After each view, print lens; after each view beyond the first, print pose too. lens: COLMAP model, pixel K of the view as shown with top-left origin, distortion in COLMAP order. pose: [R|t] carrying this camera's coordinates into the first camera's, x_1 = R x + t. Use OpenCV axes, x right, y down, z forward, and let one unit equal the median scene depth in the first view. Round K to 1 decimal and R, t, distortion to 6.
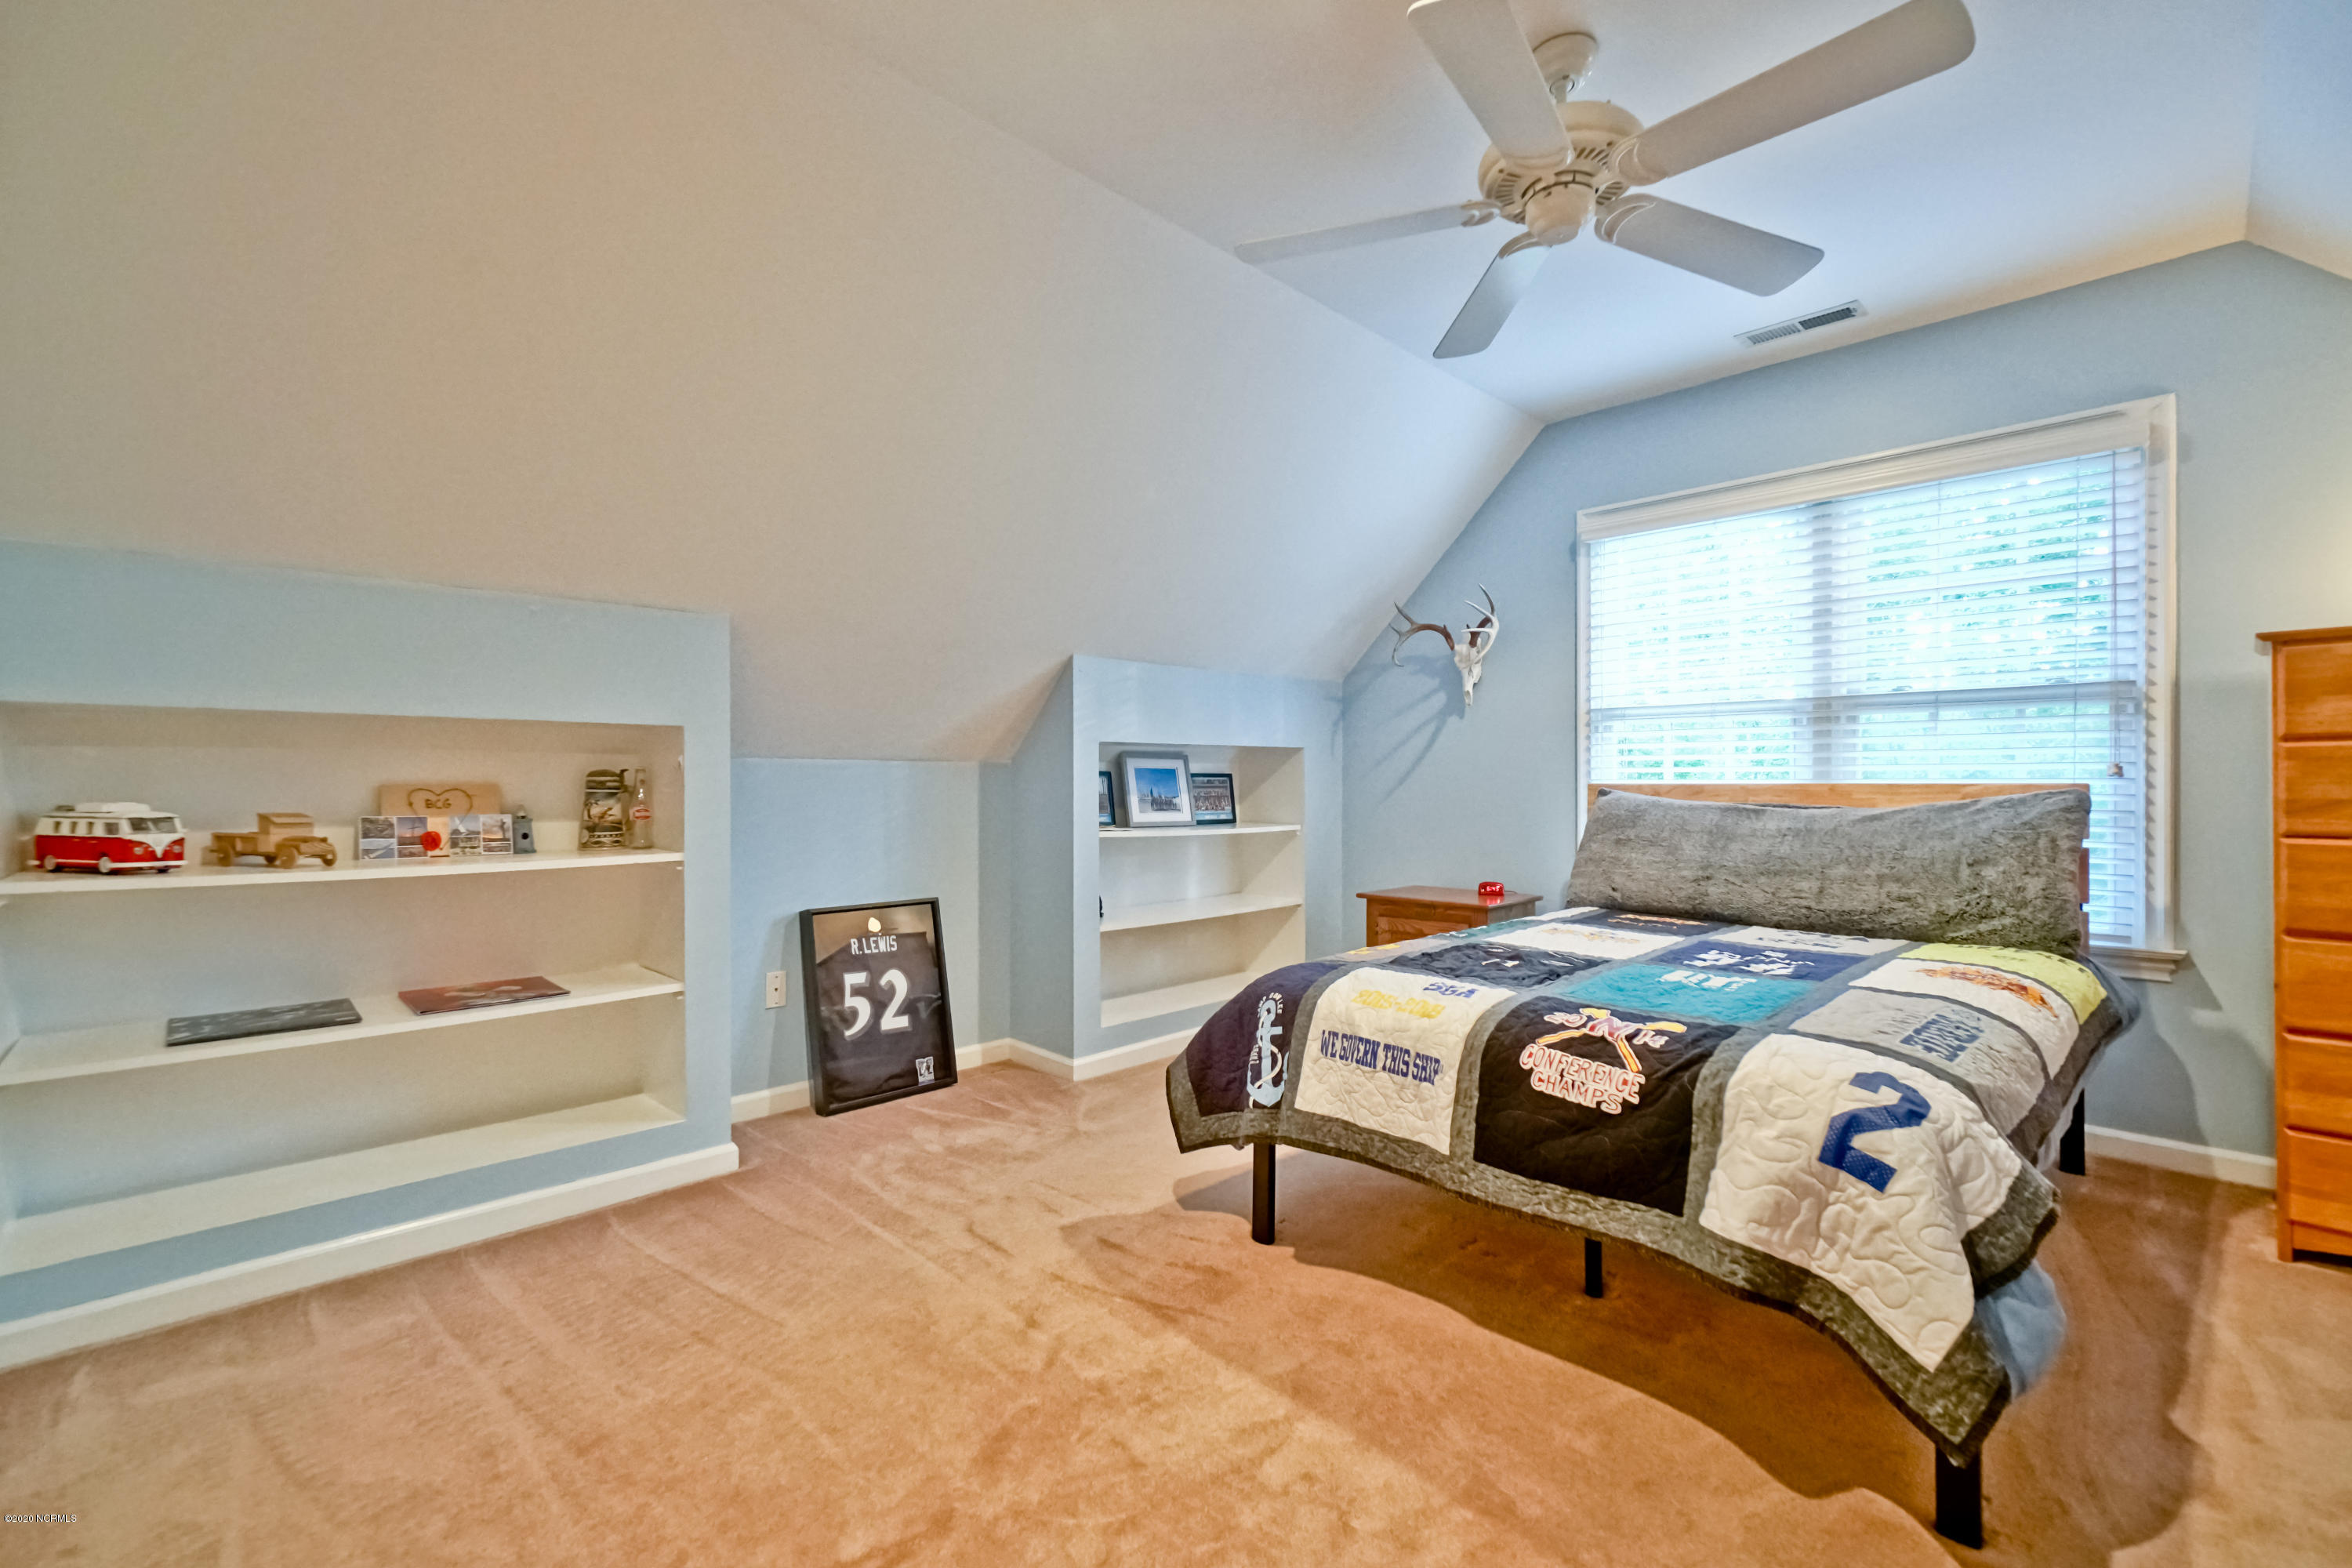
lens RADIAL K [[1015.8, 0, 1168.0], [0, 1015.8, 773.1], [0, 0, 1]] dist [-0.002718, 0.004605]
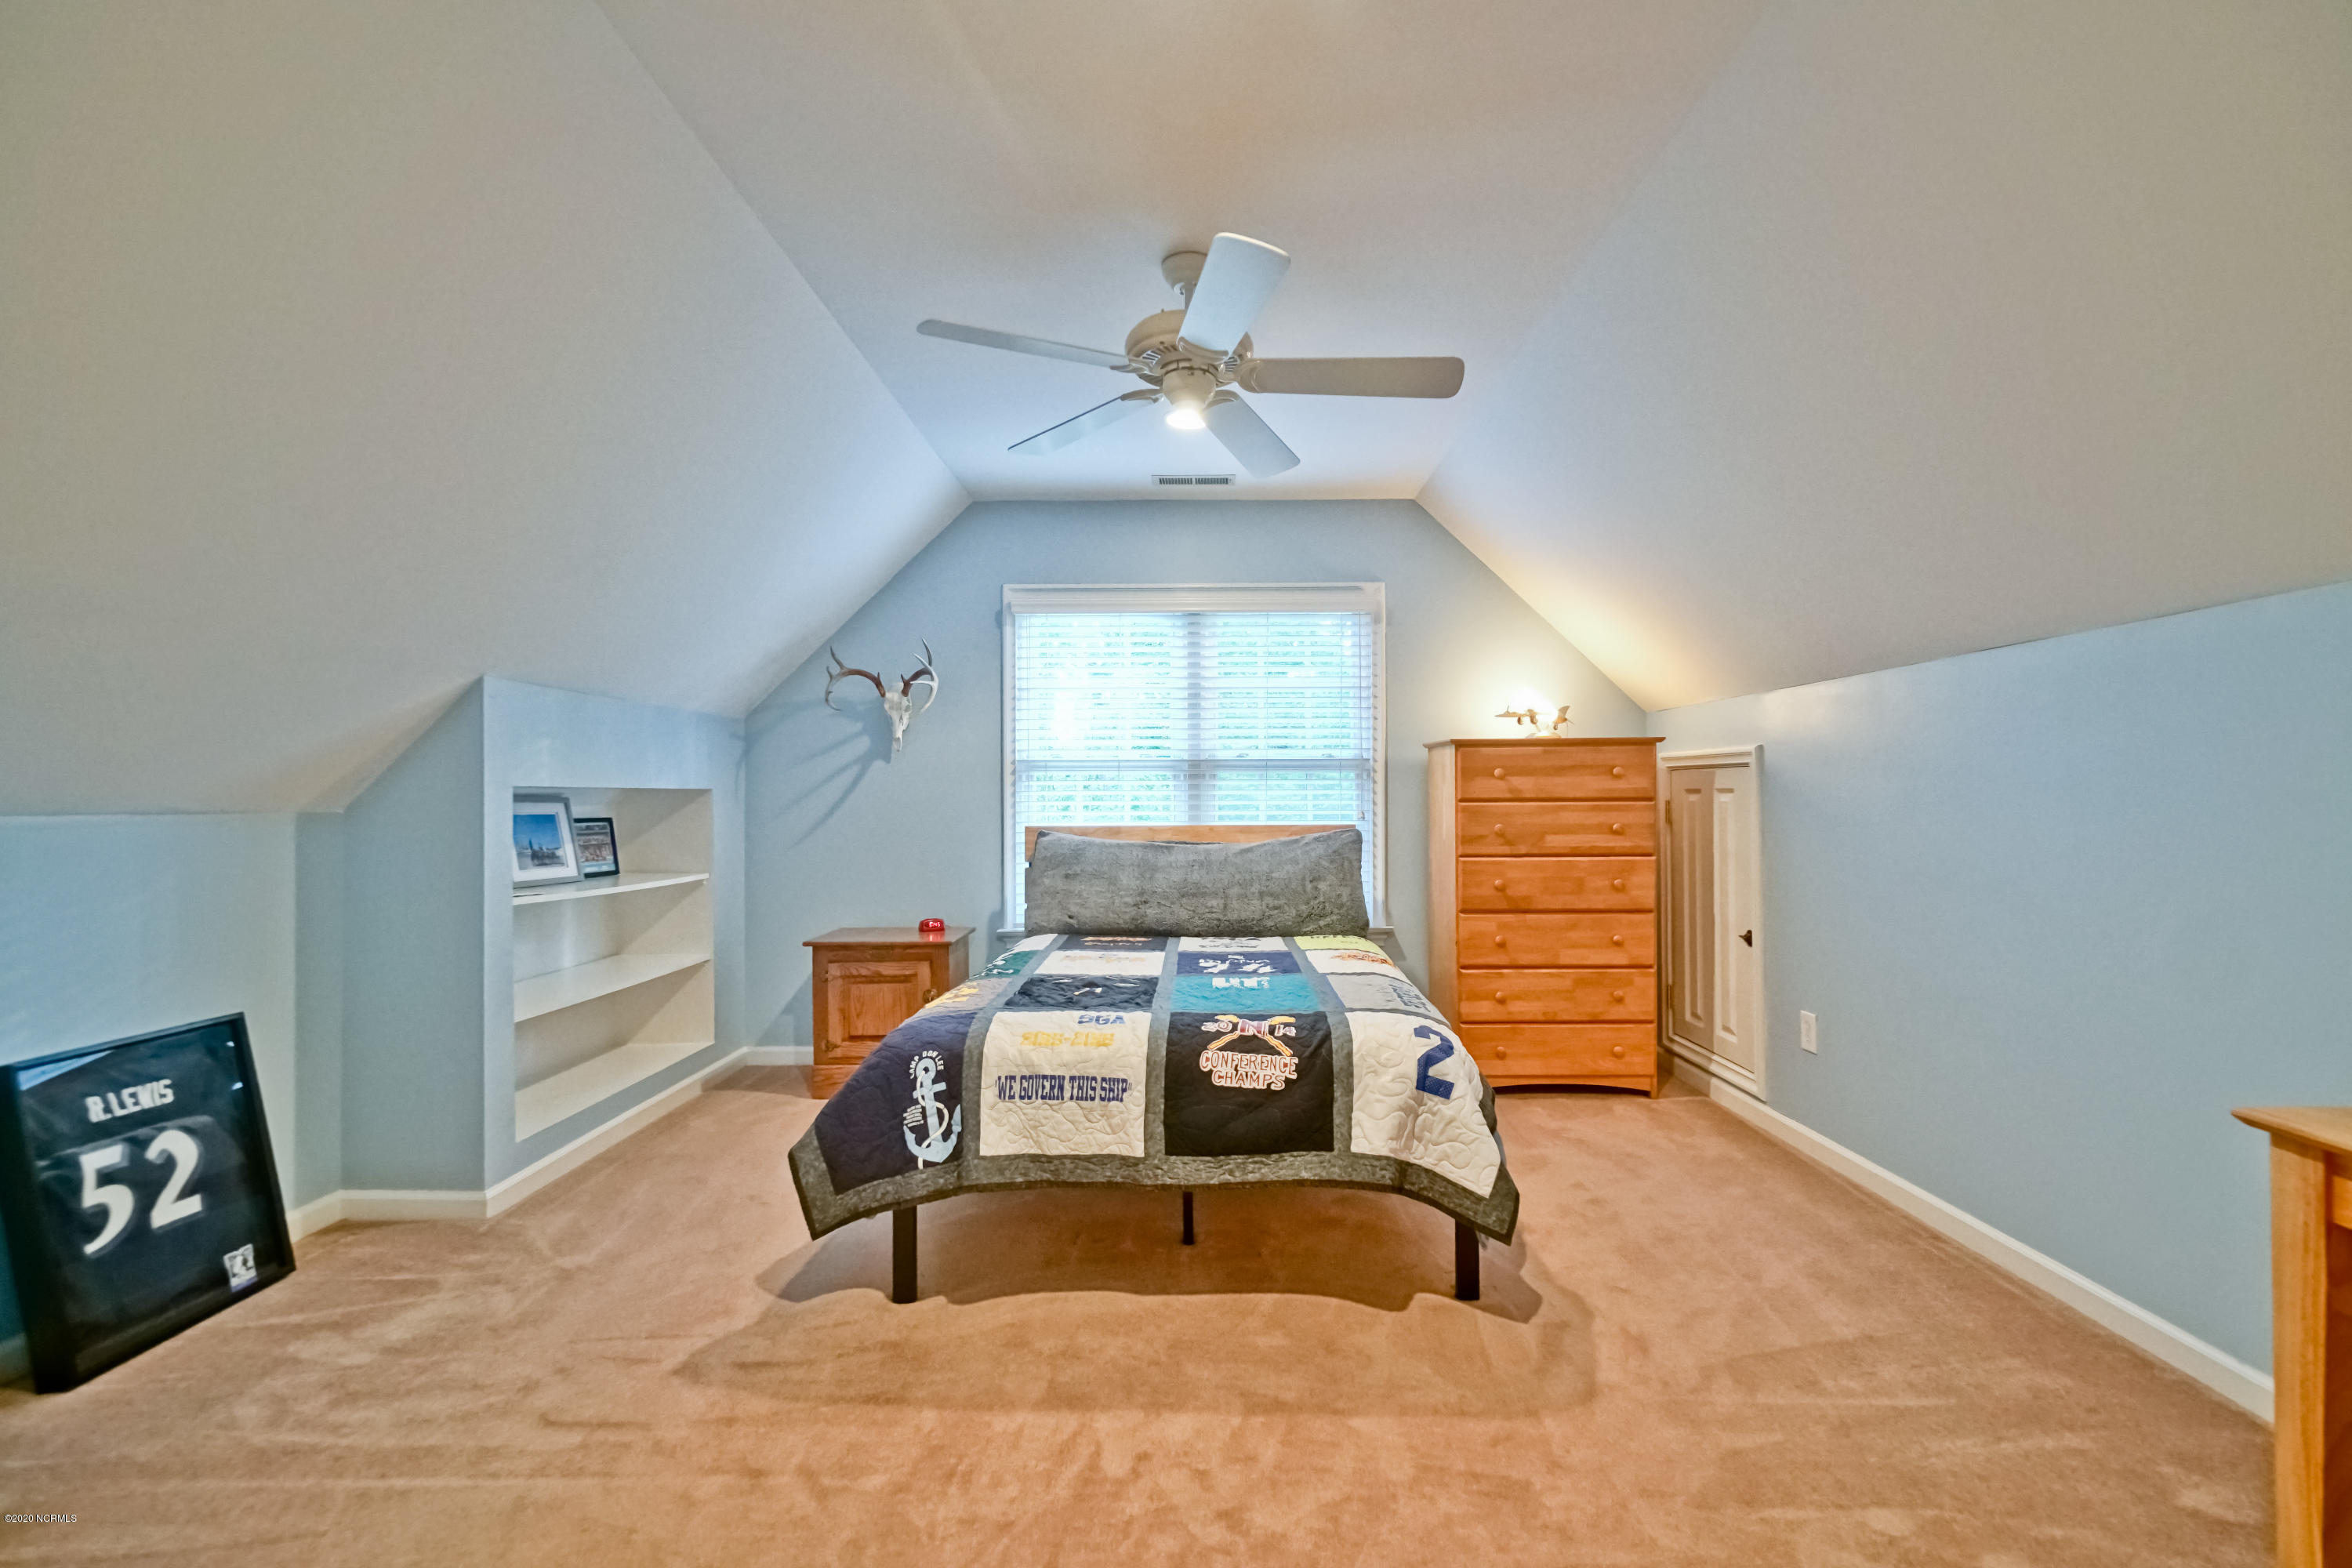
lens RADIAL K [[1015.8, 0, 1185.3], [0, 1015.8, 790.7], [0, 0, 1]] dist [-0.002718, 0.004605]
pose [[0.703811, 0.002617, 0.710382, -0.374422], [-0.000525, 0.999995, -0.003163, -0.035573], [-0.710387, 0.001854, 0.703809, 0.085238]]
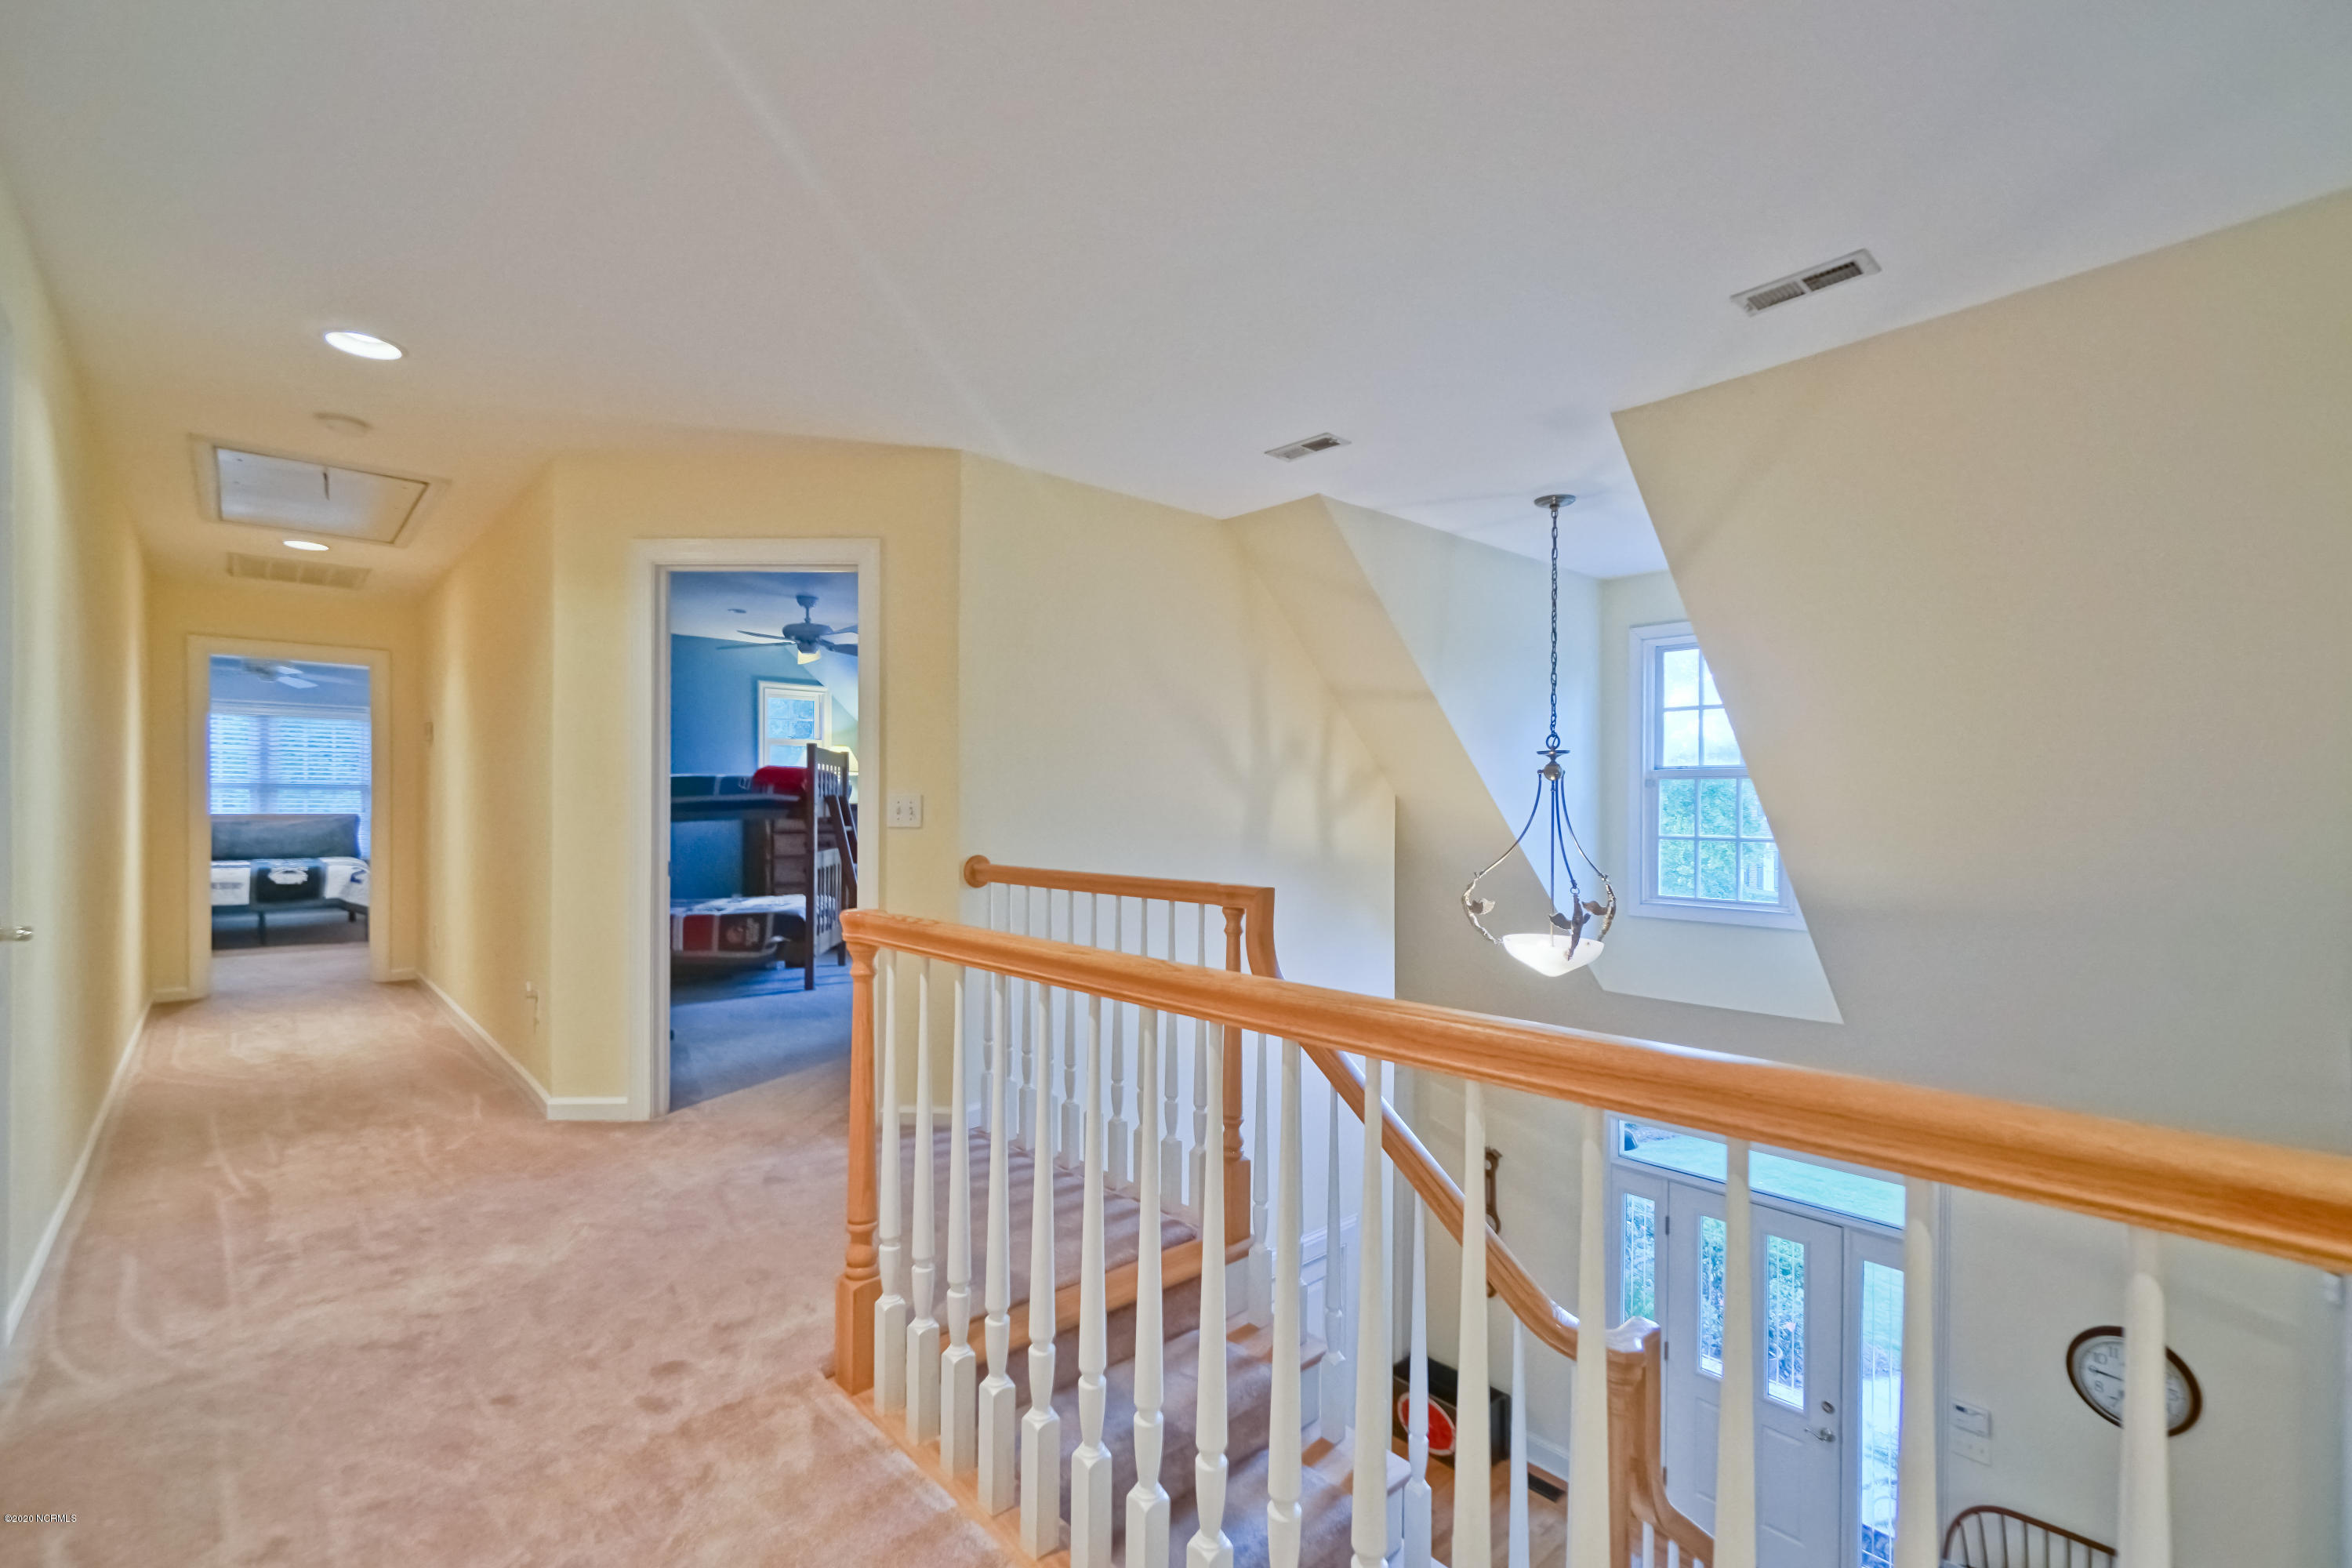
lens RADIAL K [[1015.8, 0, 1176.3], [0, 1015.8, 806.4], [0, 0, 1]] dist [-0.002718, 0.004605]
pose [[0.027045, 0.002943, 0.999630, -2.627523], [-0.010349, 0.999943, -0.002664, -0.035615], [-0.999581, -0.010273, 0.027074, -2.021097]]
